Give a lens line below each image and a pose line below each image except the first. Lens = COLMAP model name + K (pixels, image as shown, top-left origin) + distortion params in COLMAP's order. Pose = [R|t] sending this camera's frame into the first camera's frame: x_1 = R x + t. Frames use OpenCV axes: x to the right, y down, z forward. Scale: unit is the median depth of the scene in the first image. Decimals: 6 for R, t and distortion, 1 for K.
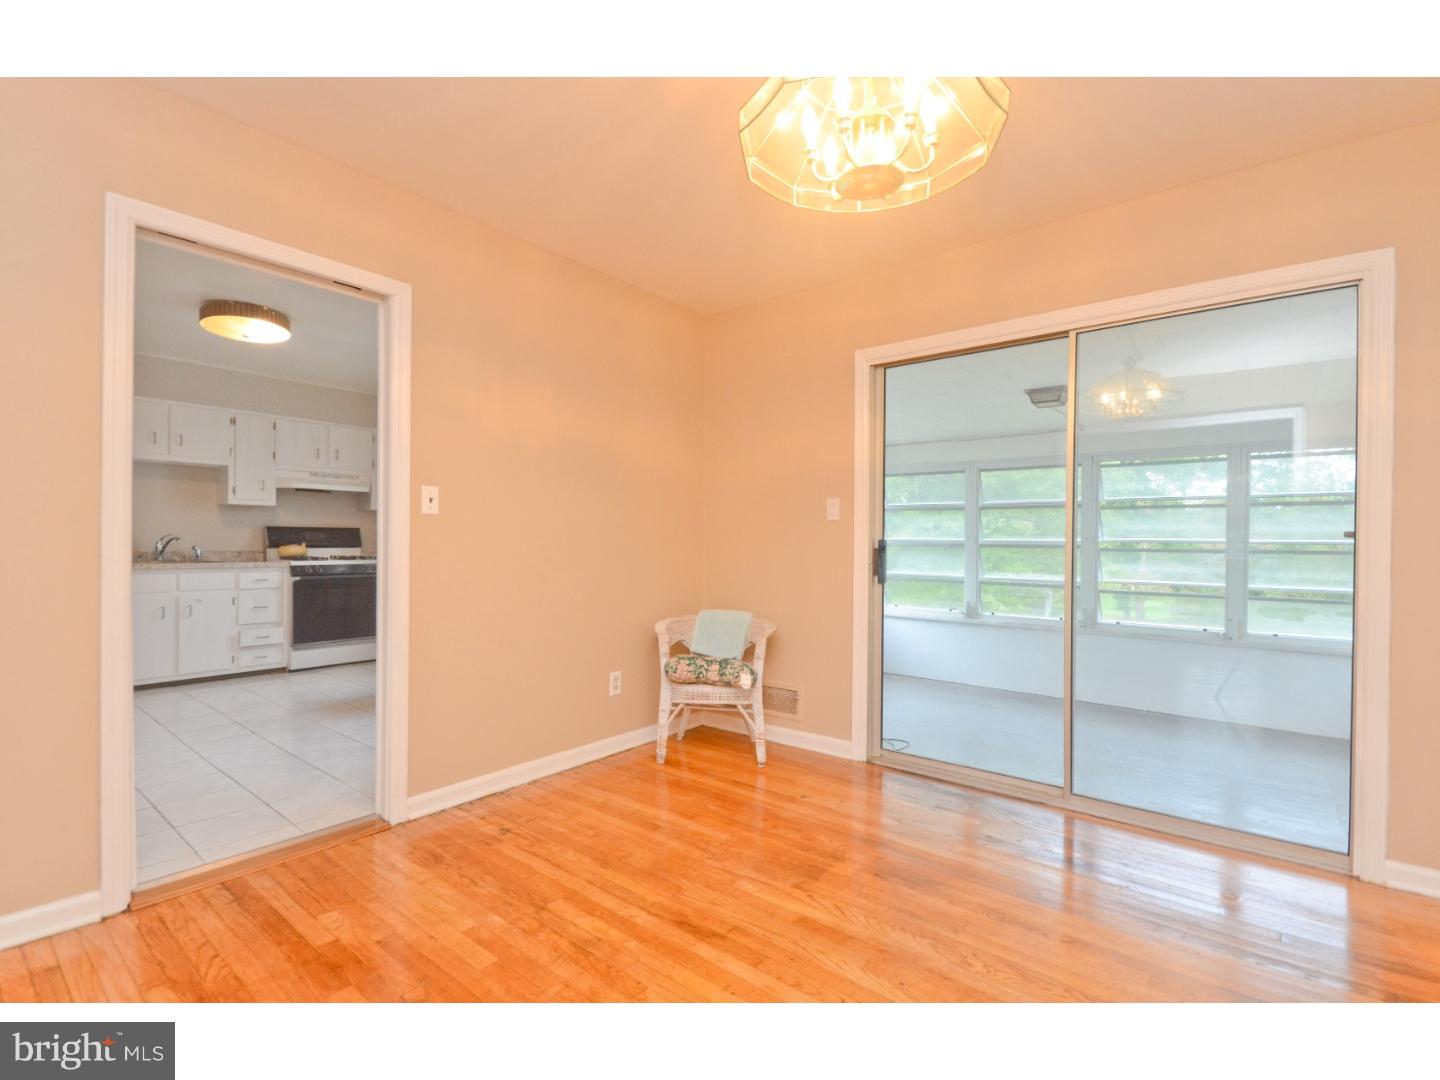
lens RADIAL K [[661.2, 0, 724.9], [0, 661.2, 547.8], [0, 0, 1]] dist [-0.001501, -0.000170]
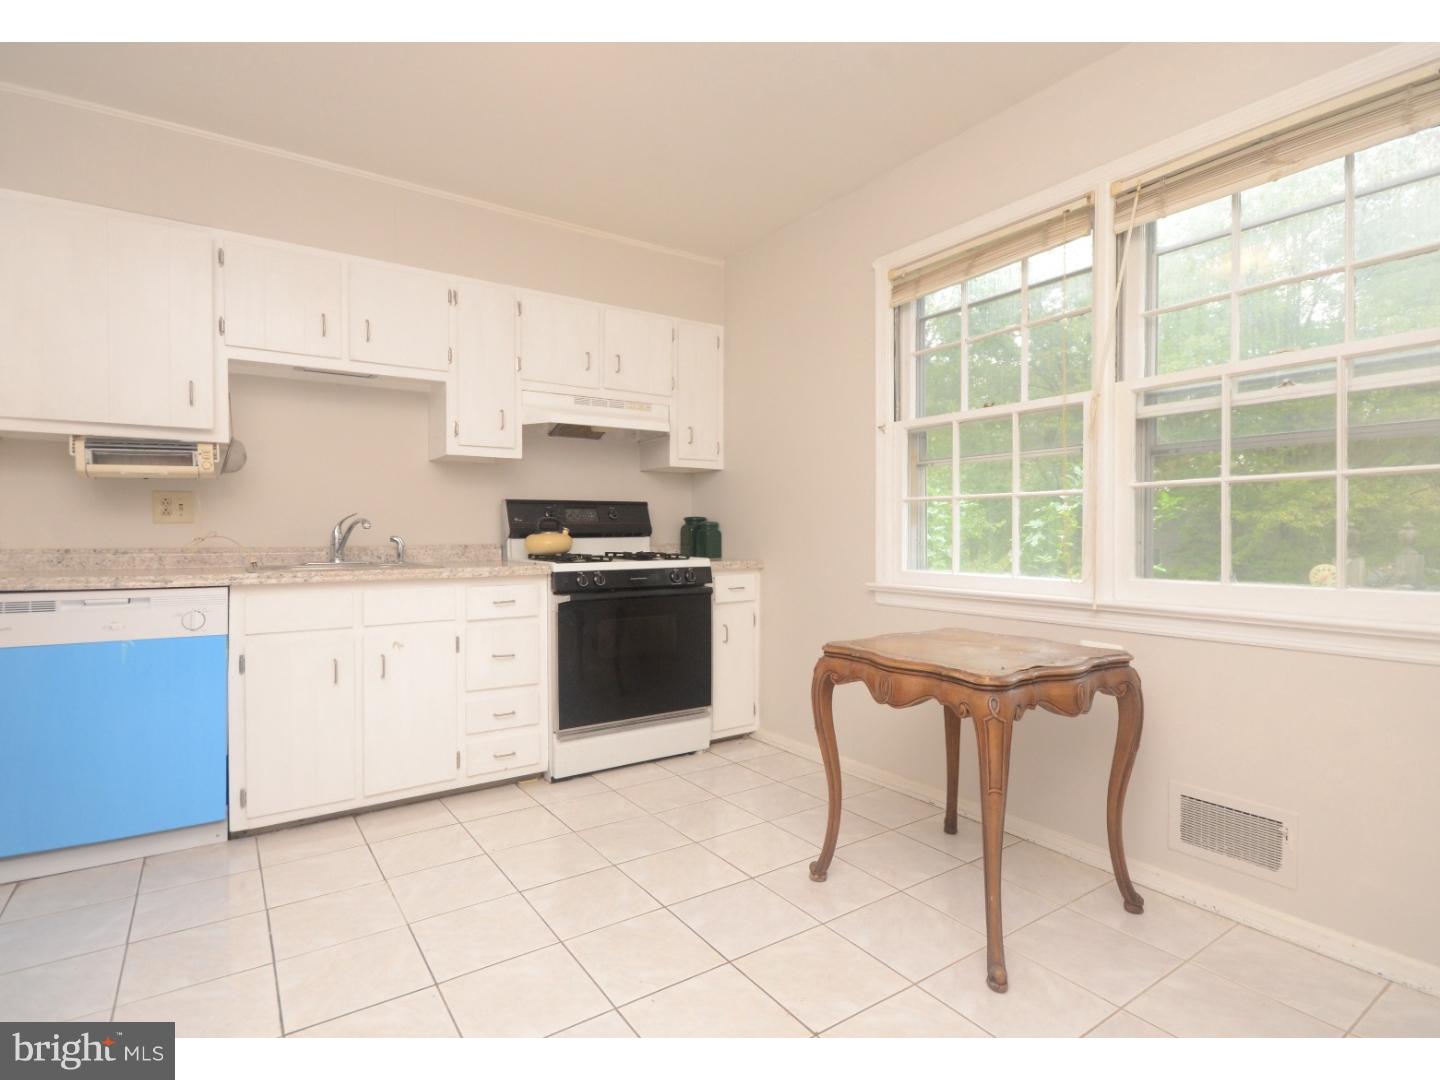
lens RADIAL K [[742.7, 0, 717.6], [0, 742.7, 537.8], [0, 0, 1]] dist [0.004206, 0.000169]
pose [[0.960568, -0.008153, -0.277926, -0.367335], [0.008557, 0.999963, 0.000241, 0.000951], [0.277914, -0.002610, 0.960602, 0.474424]]
